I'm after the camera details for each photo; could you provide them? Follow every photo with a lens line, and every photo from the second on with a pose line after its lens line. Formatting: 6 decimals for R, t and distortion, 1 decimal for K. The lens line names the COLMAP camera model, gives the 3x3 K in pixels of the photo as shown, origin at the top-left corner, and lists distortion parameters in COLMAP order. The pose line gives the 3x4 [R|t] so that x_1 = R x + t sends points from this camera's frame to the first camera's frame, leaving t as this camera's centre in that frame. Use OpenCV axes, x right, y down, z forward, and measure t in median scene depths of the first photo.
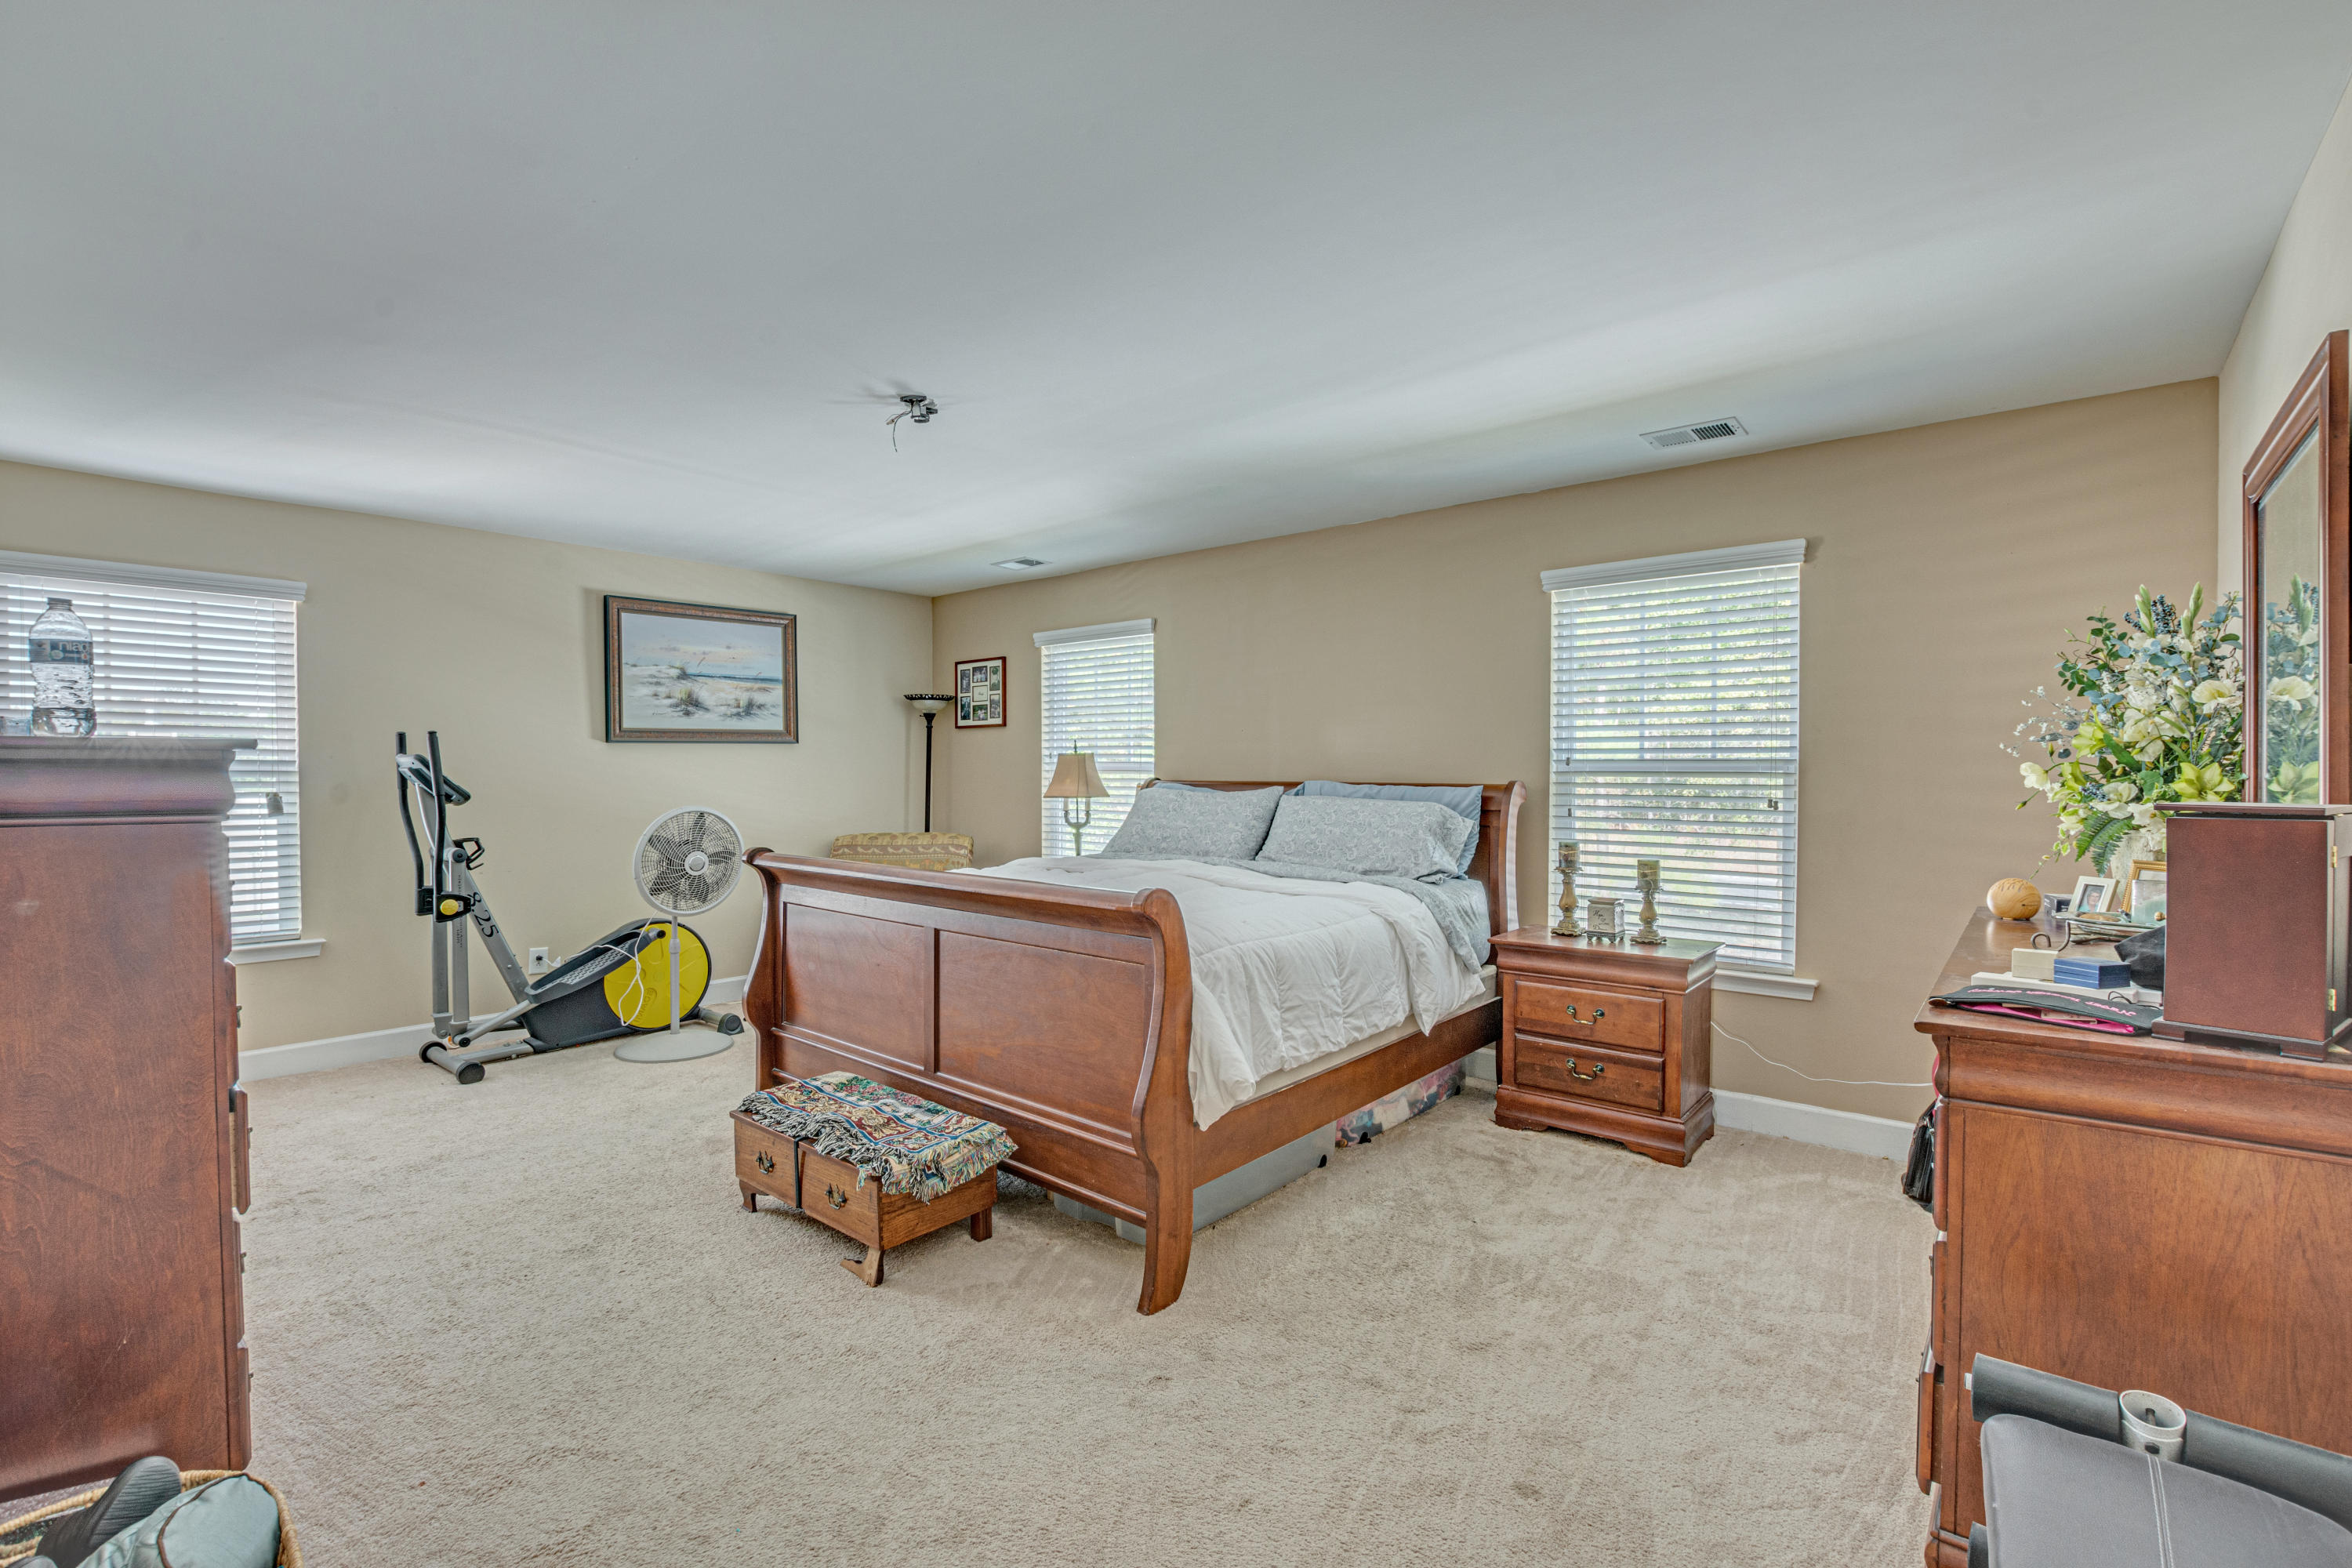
lens RADIAL K [[1040.3, 0, 1176.0], [0, 1040.3, 784.0], [0, 0, 1]] dist [-0.000820, -0.000064]
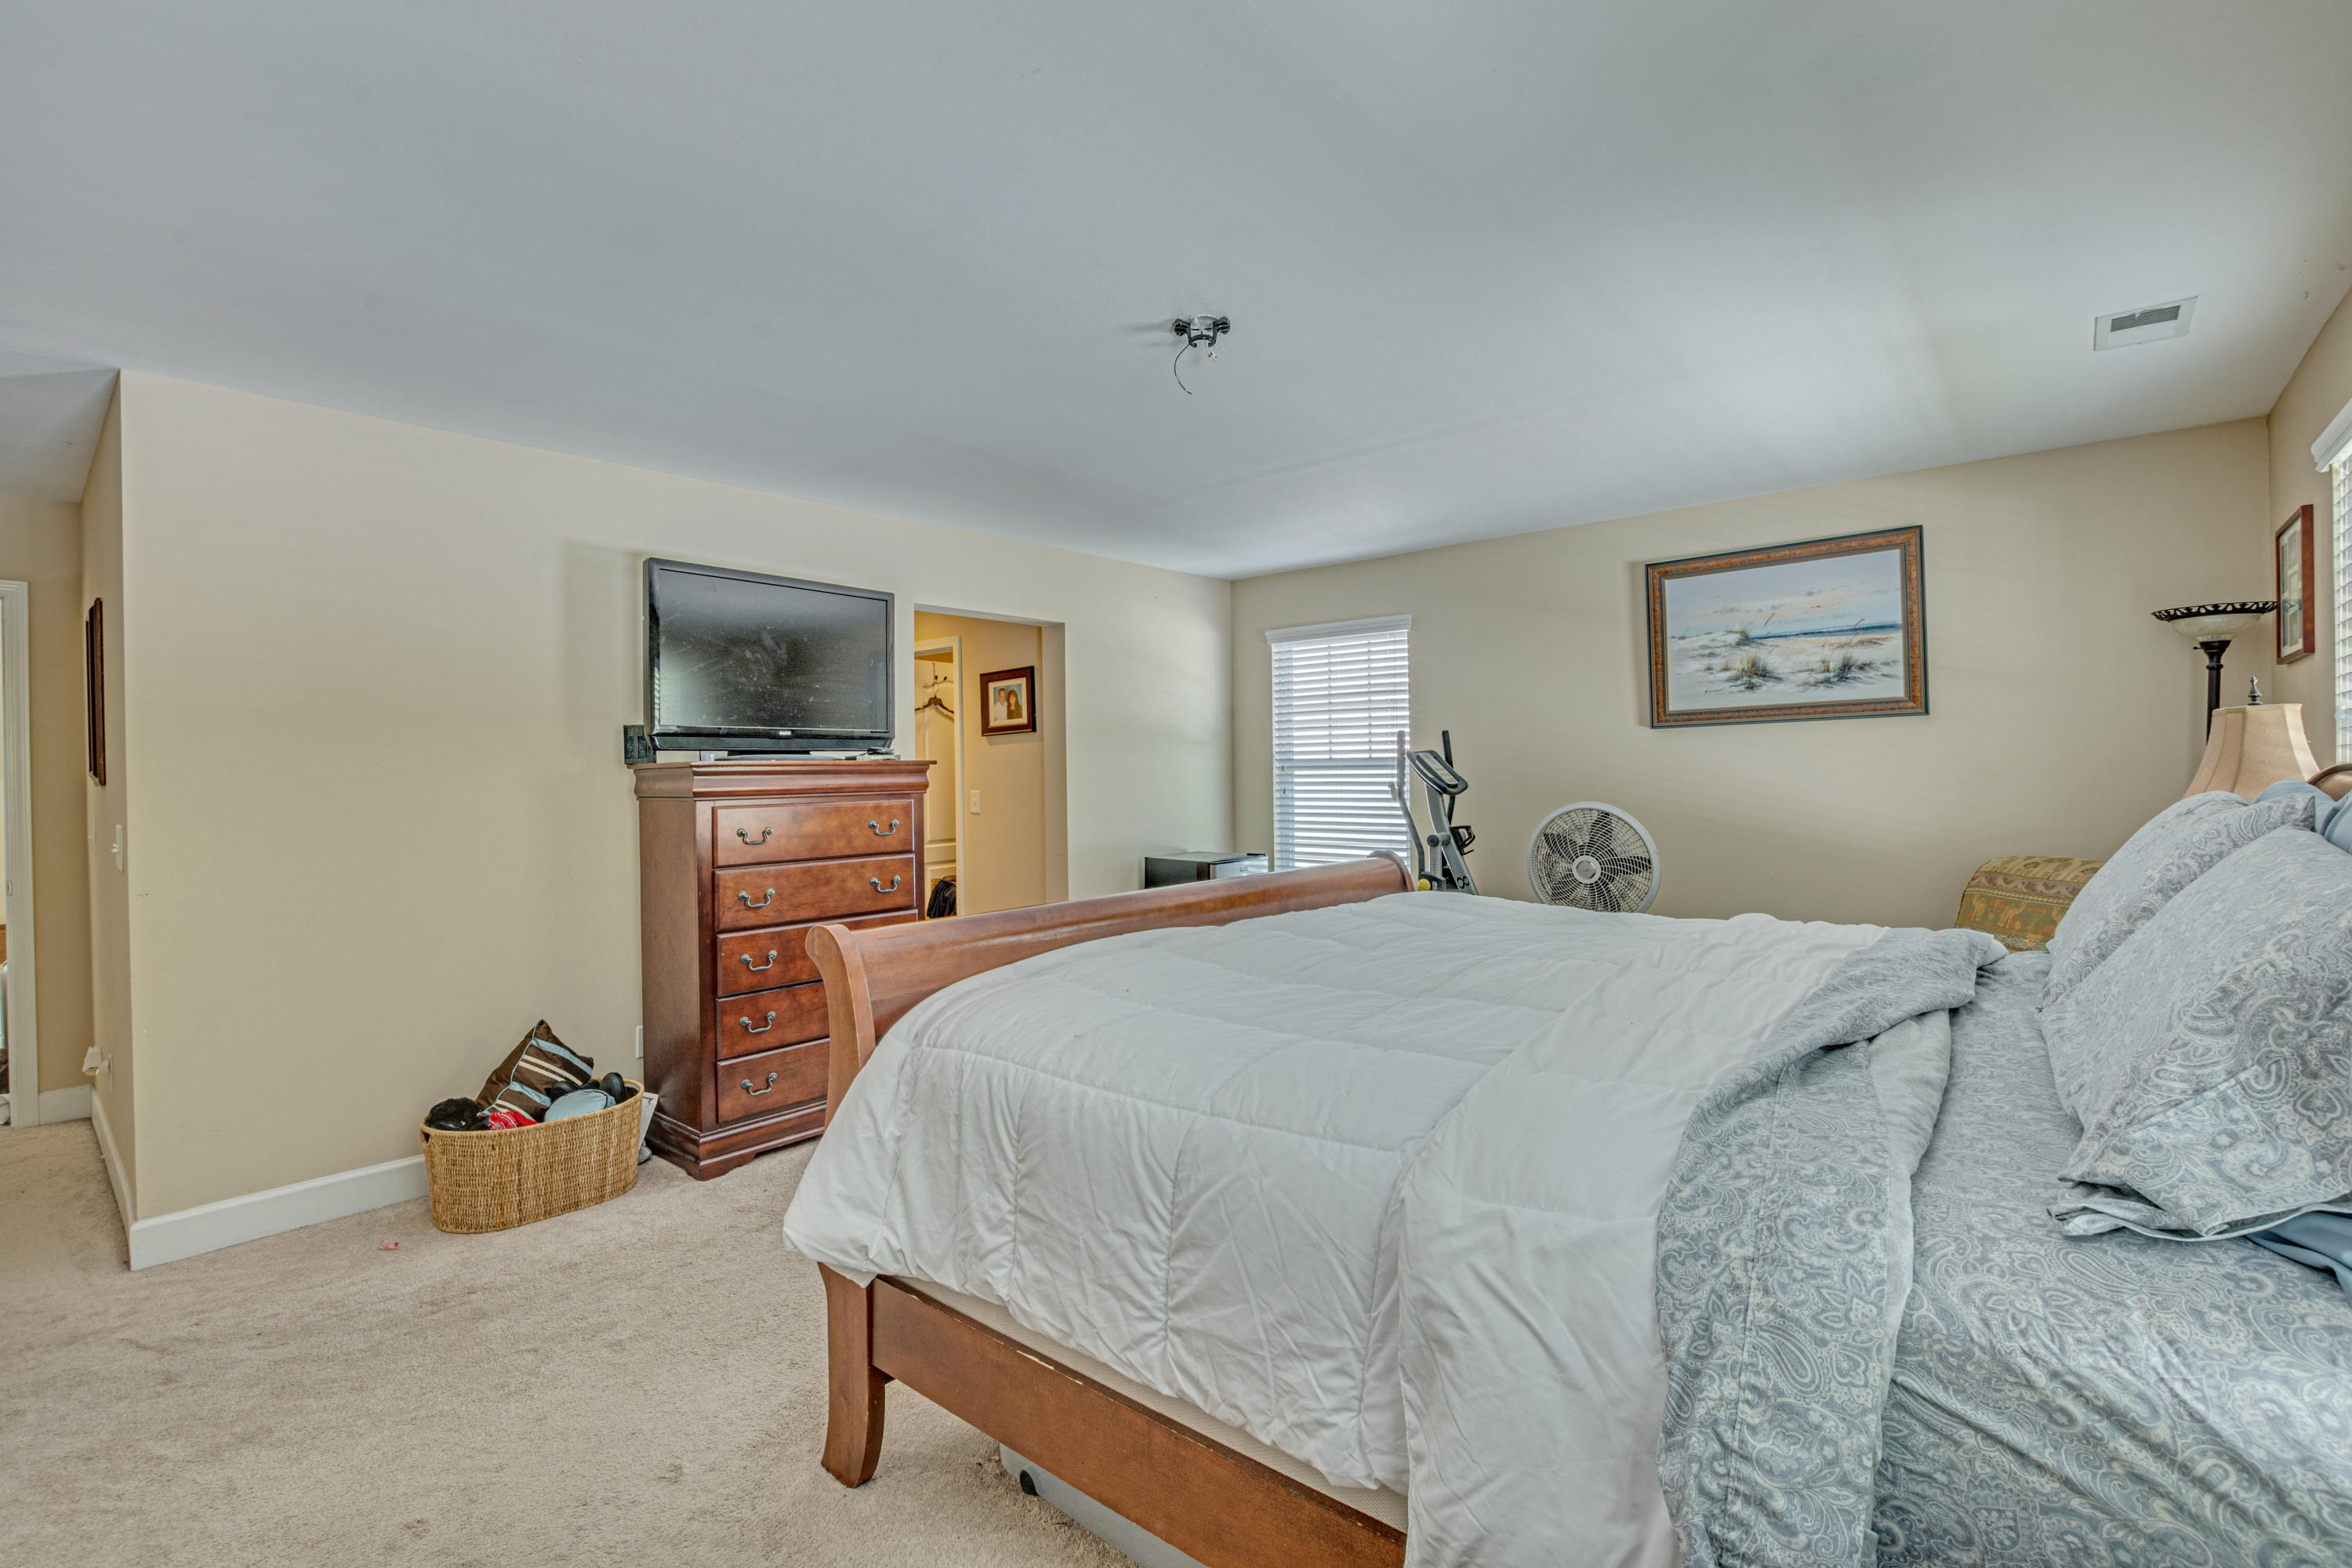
lens RADIAL K [[1040.3, 0, 1176.0], [0, 1040.3, 784.0], [0, 0, 1]] dist [-0.000820, -0.000064]
pose [[0.007256, 0.012921, -0.999890, 0.326345], [0.001502, 0.999915, 0.012933, -0.004292], [0.999973, -0.001596, 0.007236, 0.550910]]
